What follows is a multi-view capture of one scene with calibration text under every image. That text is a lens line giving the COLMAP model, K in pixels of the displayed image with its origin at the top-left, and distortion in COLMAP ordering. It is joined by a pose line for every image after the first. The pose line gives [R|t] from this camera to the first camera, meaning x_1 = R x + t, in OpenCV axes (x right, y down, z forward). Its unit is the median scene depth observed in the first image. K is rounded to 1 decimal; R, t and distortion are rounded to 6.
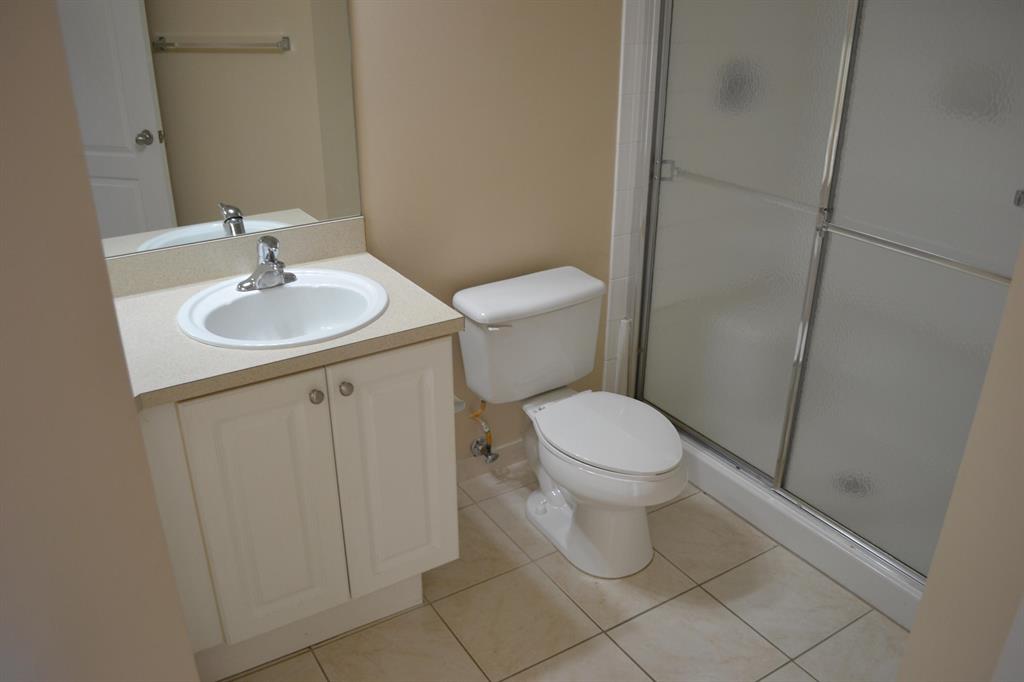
lens RADIAL K [[815.6, 0, 510.6], [0, 815.6, 342.3], [0, 0, 1]] dist [-0.076529, 0.005461]
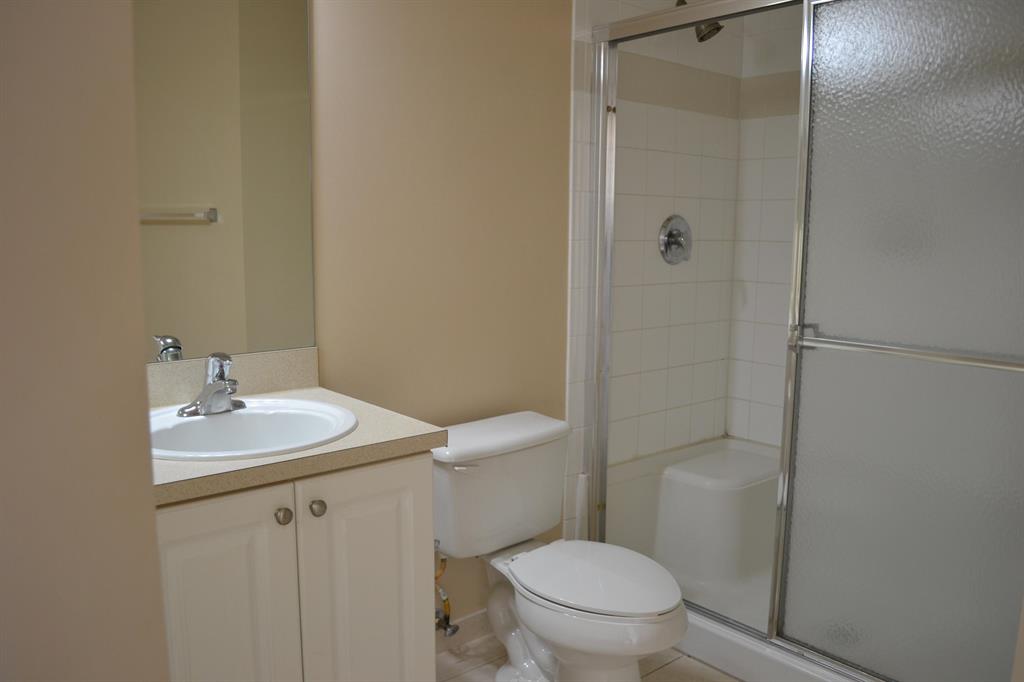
lens RADIAL K [[815.6, 0, 512.5], [0, 815.6, 341.4], [0, 0, 1]] dist [-0.076529, 0.005461]
pose [[0.990371, -0.014268, 0.137703, -0.084435], [0.051693, 0.960844, -0.272226, 0.095893], [-0.128427, 0.276723, 0.952329, 0.089612]]
